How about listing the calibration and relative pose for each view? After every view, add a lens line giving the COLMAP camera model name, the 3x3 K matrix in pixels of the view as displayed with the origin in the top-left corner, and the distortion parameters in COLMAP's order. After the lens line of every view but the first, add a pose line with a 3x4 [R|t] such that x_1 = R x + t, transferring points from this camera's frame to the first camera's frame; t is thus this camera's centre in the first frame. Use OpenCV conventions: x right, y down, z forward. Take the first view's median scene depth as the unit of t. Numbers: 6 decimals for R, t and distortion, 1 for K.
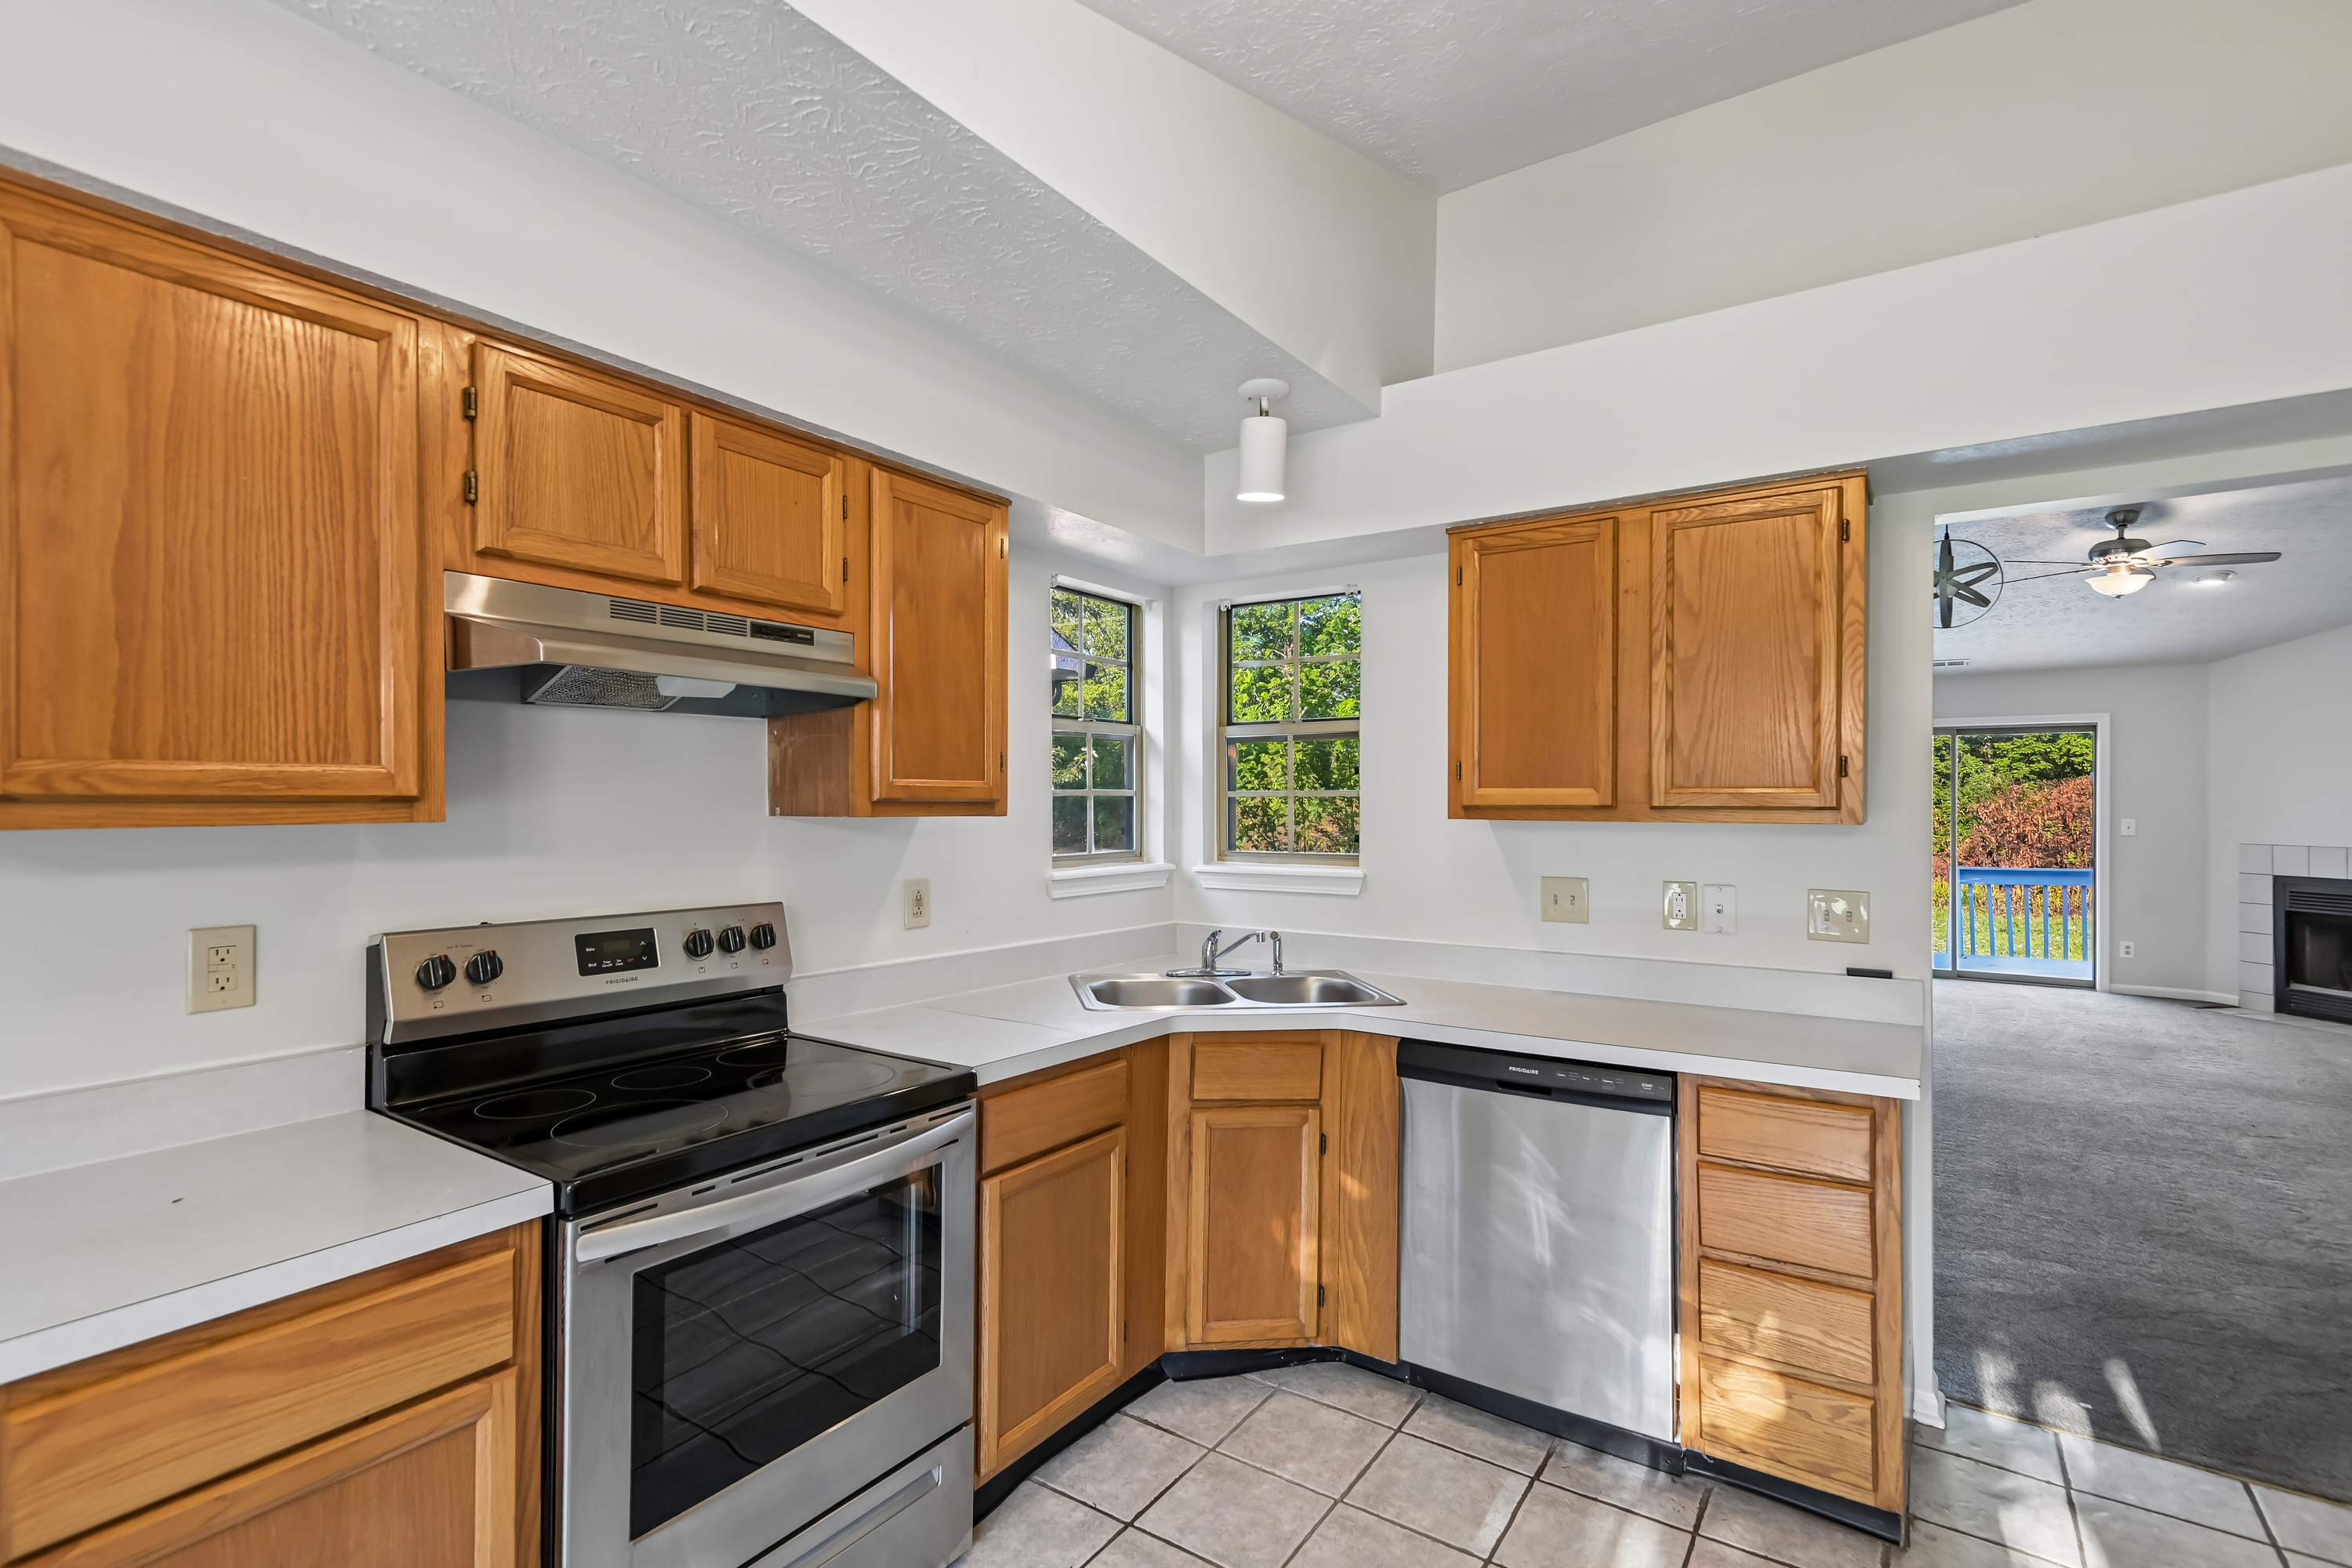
lens RADIAL K [[1094.7, 0, 1165.4], [0, 1094.7, 801.9], [0, 0, 1]] dist [0.016900, -0.005050]
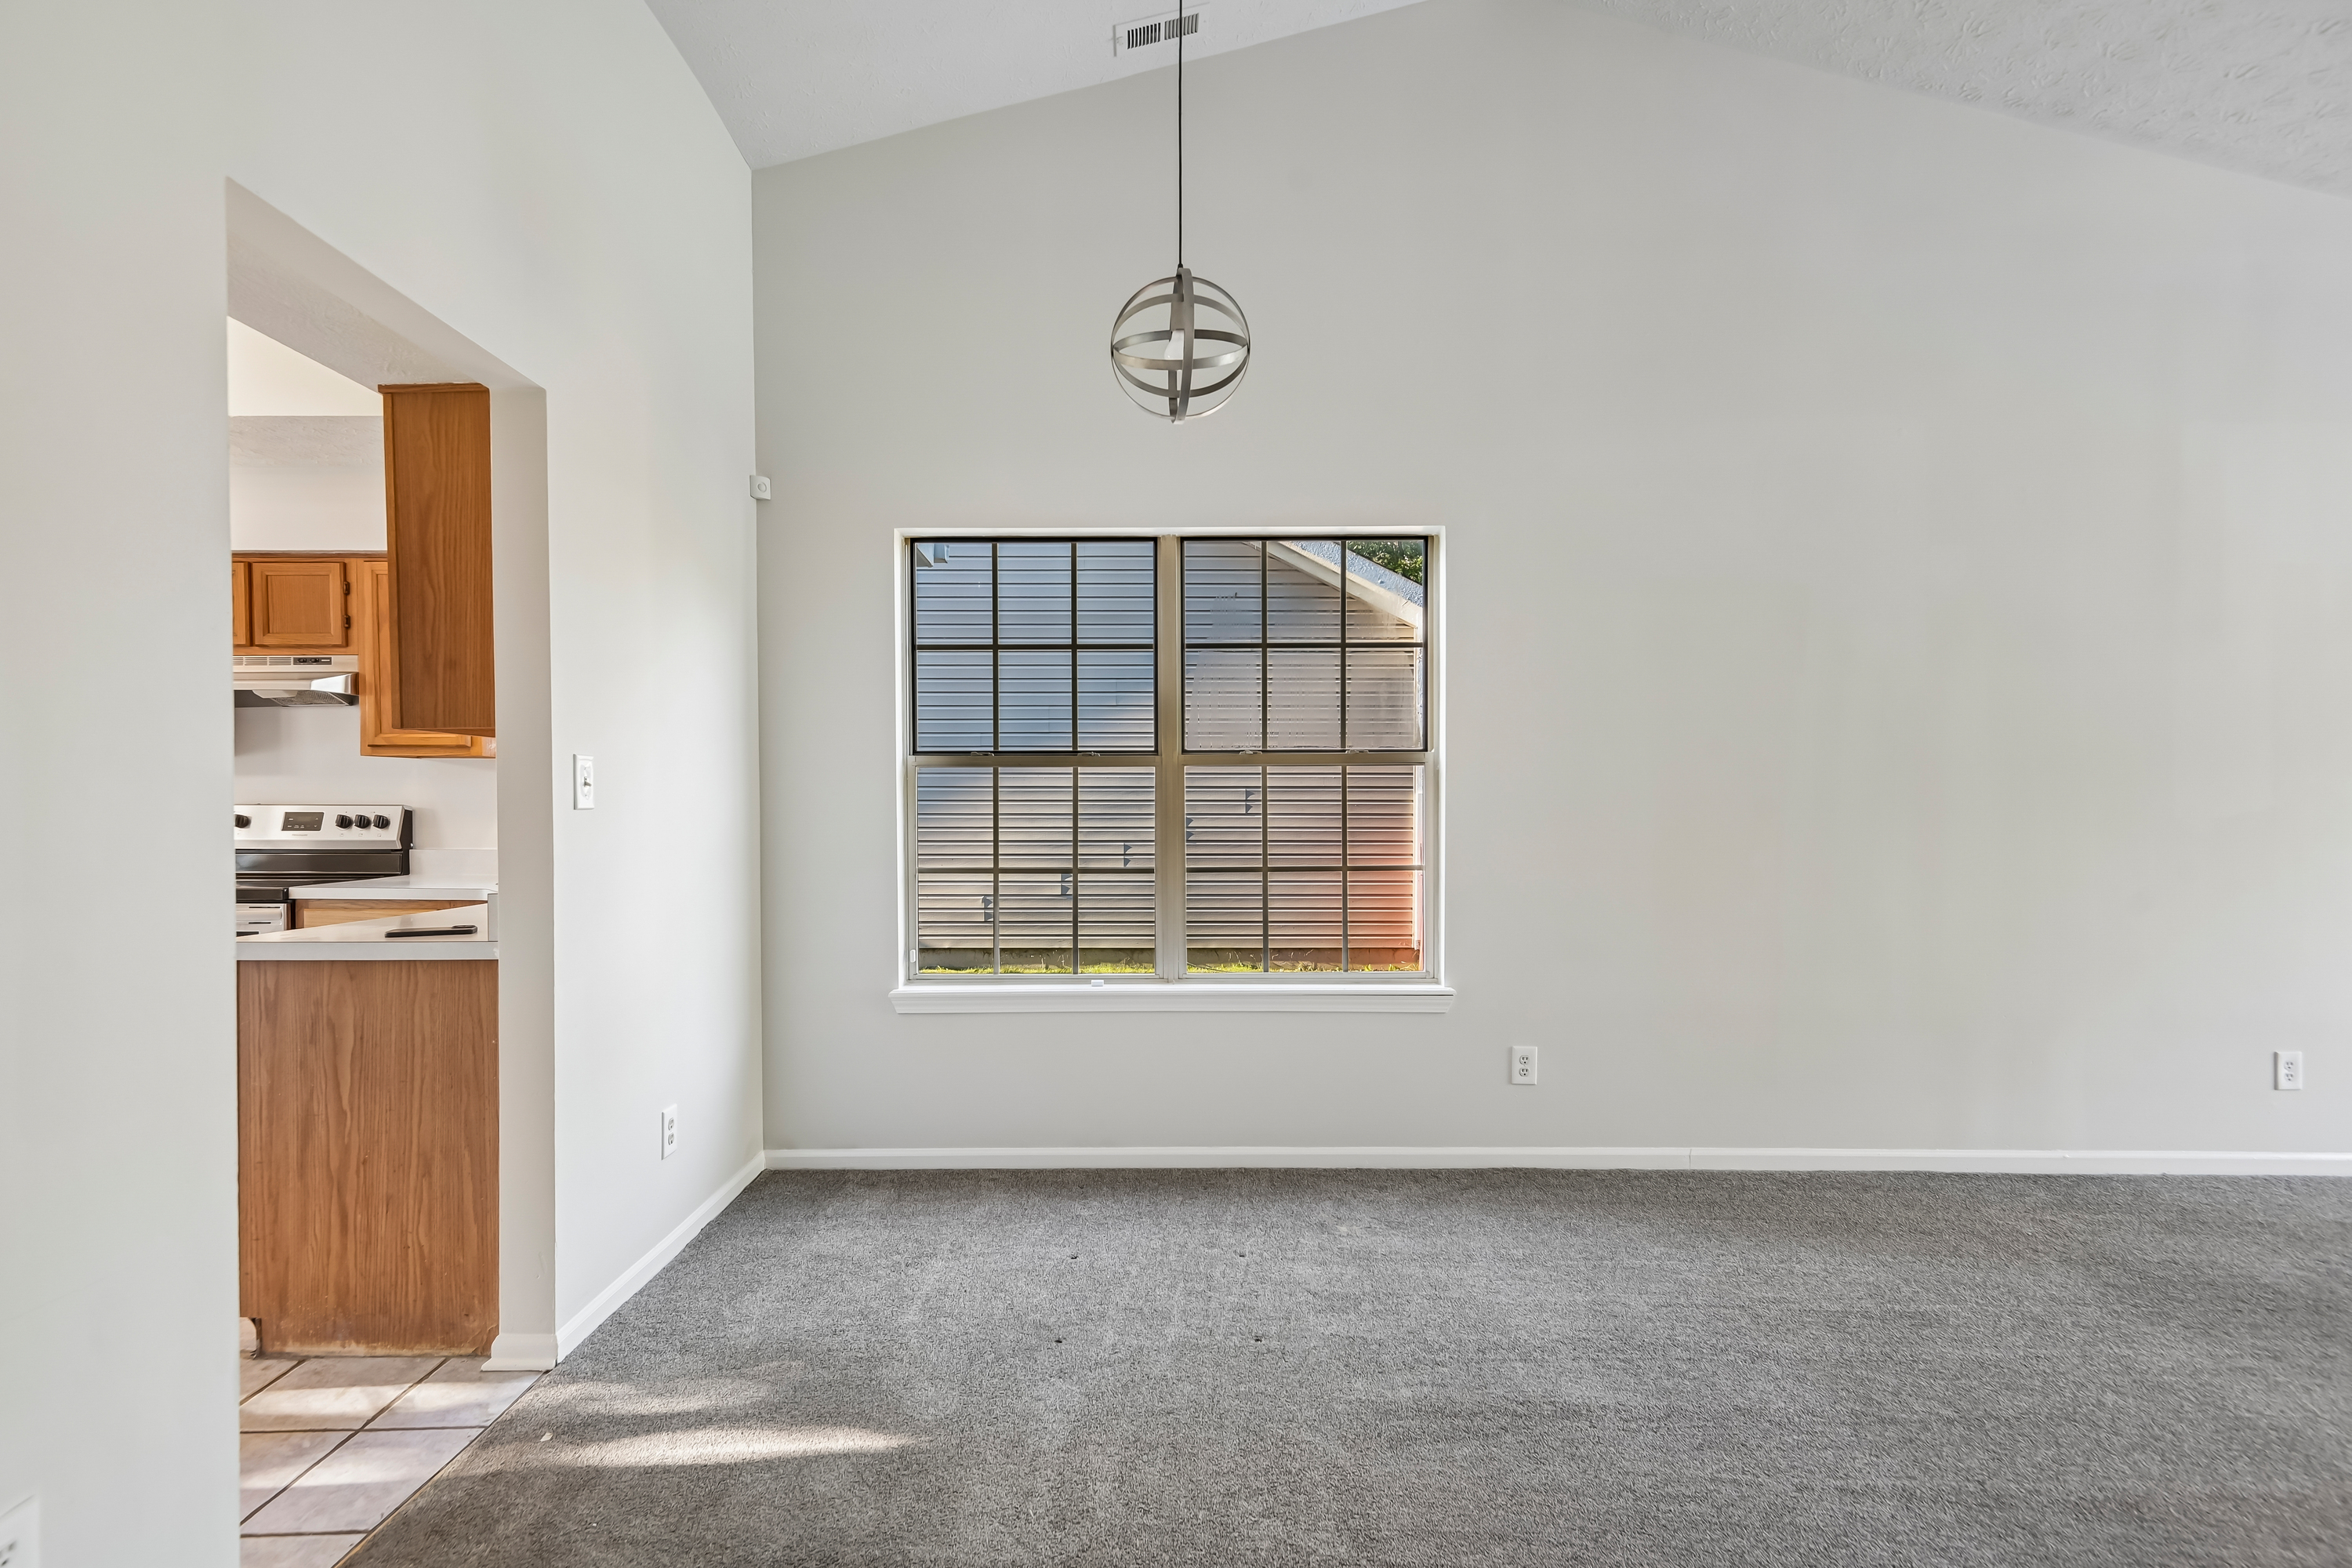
lens RADIAL K [[1094.7, 0, 1155.5], [0, 1094.7, 797.7], [0, 0, 1]] dist [0.016900, -0.005050]
pose [[0.568319, -0.000555, -0.822808, 2.062763], [0.008355, 0.999952, 0.005096, 0.089318], [0.822766, -0.009771, 0.568296, 1.091634]]
